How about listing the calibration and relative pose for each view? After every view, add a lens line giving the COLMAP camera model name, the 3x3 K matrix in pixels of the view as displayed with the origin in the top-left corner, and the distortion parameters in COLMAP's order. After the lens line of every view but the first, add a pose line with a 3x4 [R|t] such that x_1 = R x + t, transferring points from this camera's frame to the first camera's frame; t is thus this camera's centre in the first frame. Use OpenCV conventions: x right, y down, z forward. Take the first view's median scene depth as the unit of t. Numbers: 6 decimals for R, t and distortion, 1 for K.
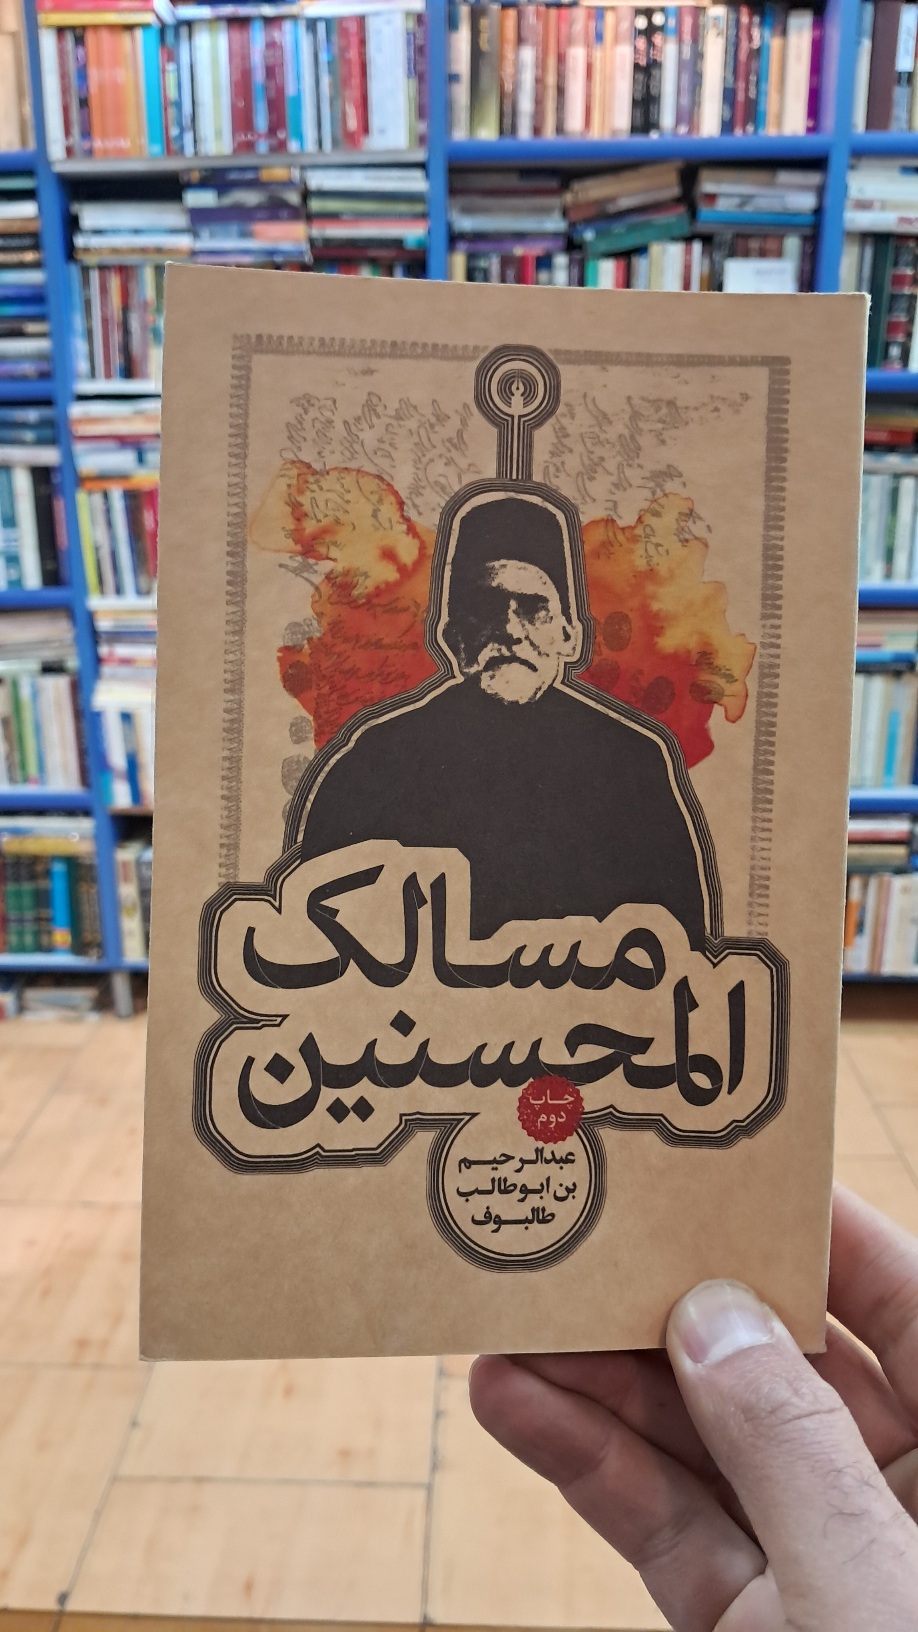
lens RADIAL K [[1284.0, 0, 453.9], [0, 1284.0, 822.2], [0, 0, 1]] dist [-0.002621, -0.008056]
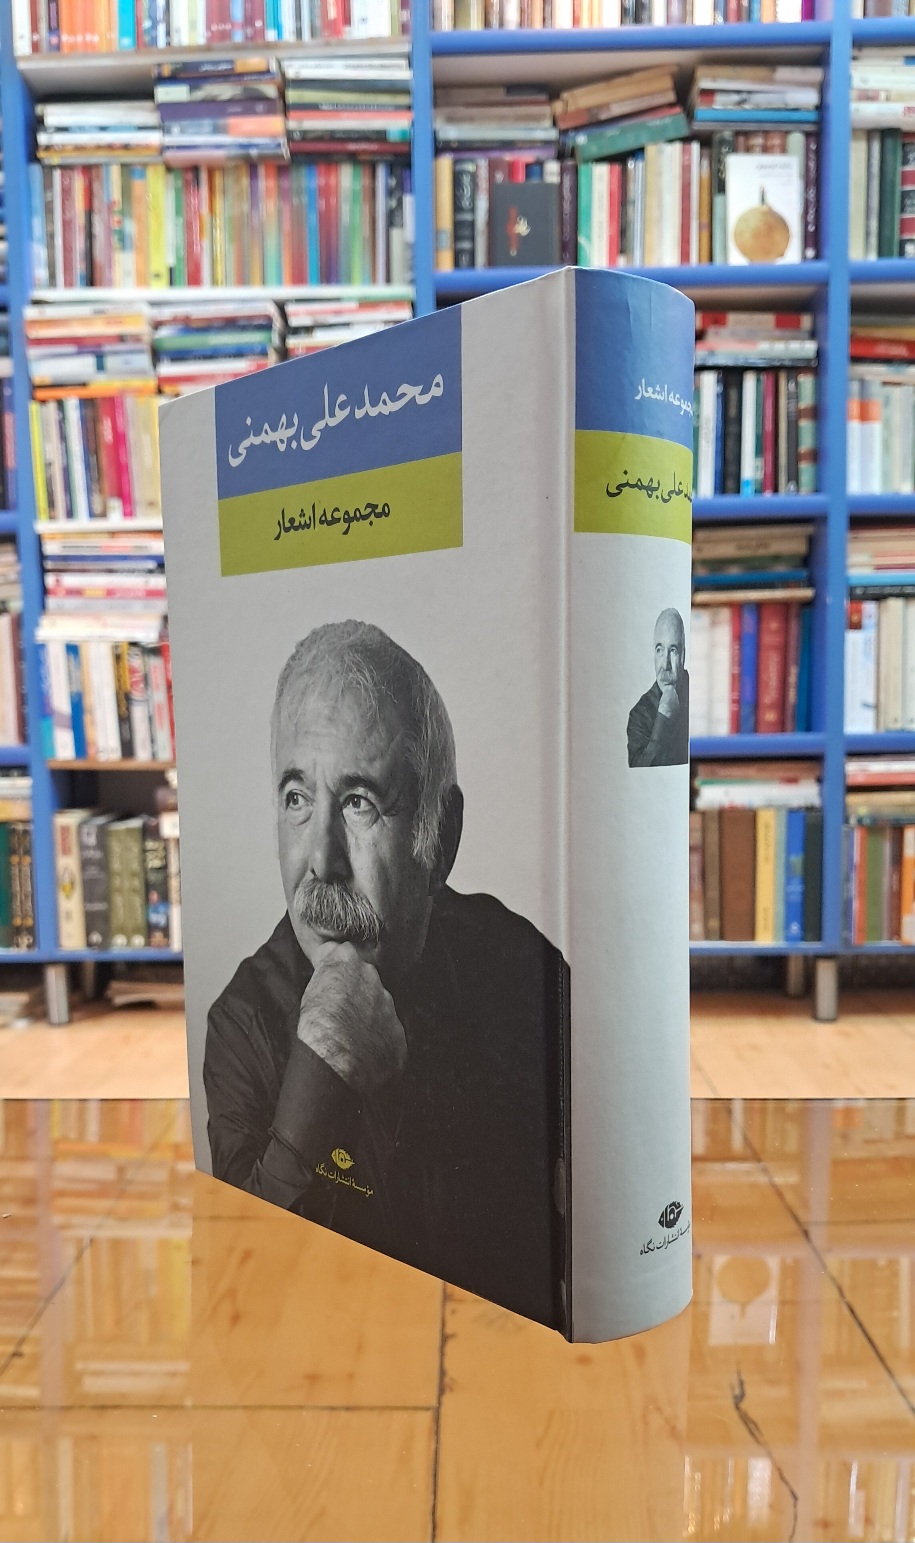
lens RADIAL K [[1280.9, 0, 450.6], [0, 1280.9, 815.4], [0, 0, 1]] dist [-0.000572, -0.006431]
pose [[0.999826, -0.010325, 0.015515, -0.011560], [0.013163, 0.980571, -0.195723, 0.220439], [-0.013193, 0.195893, 0.980536, 0.169669]]
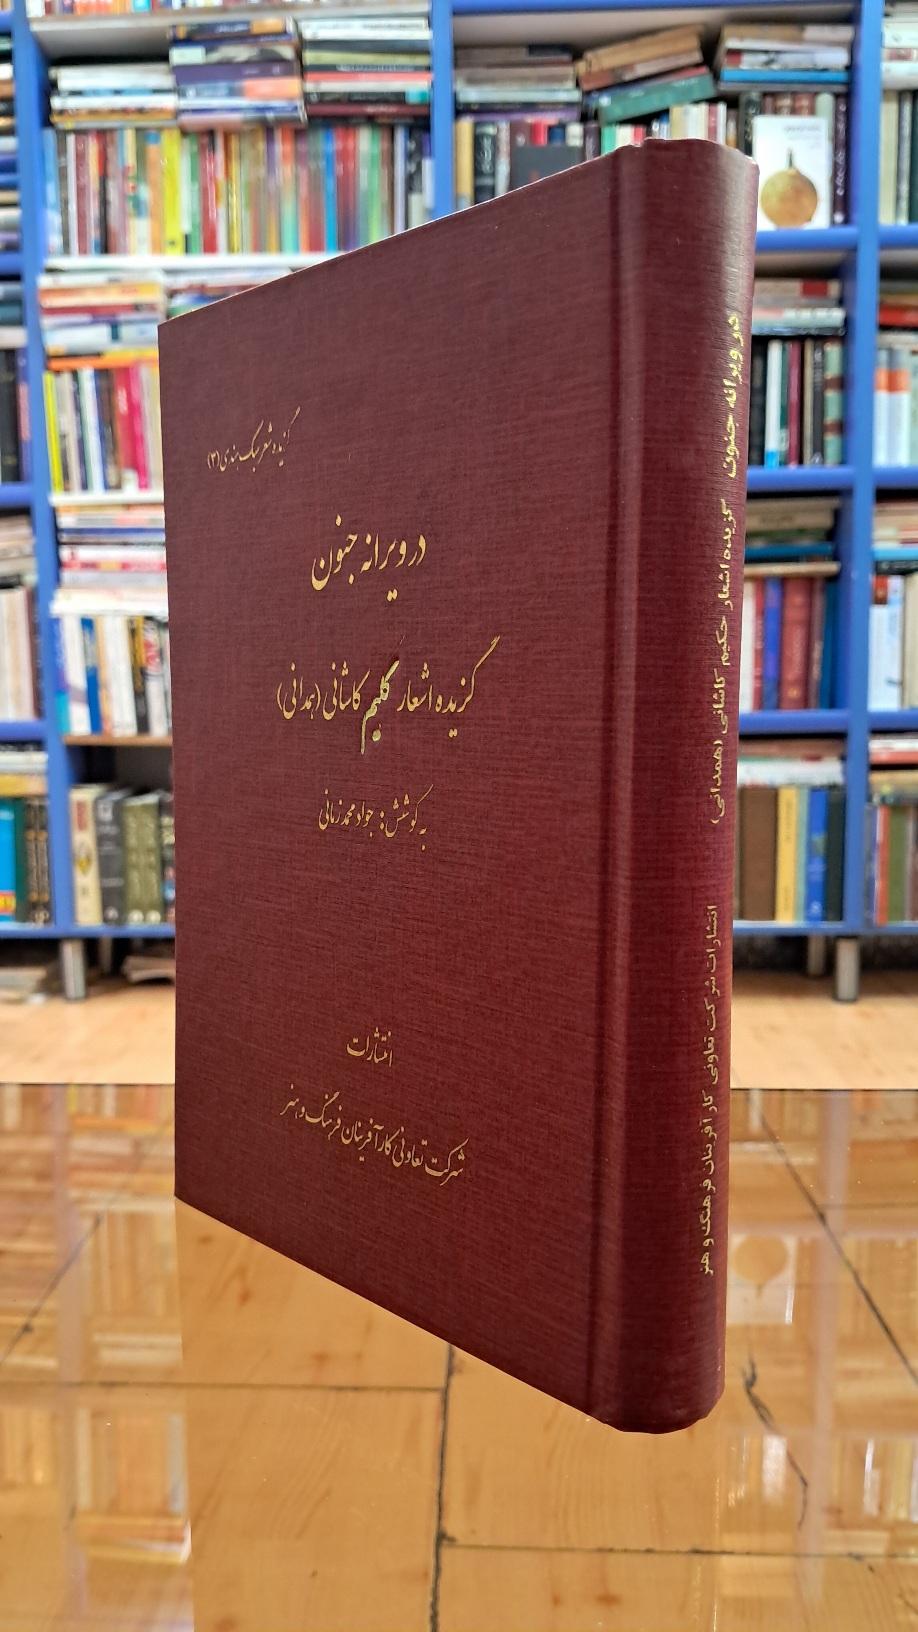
lens RADIAL K [[1284.0, 0, 453.9], [0, 1284.0, 822.2], [0, 0, 1]] dist [-0.002621, -0.008056]
pose [[0.999981, -0.006178, -0.000020, -0.007279], [0.006082, 0.985019, -0.172339, 0.218671], [0.001084, 0.172336, 0.985038, 0.175667]]
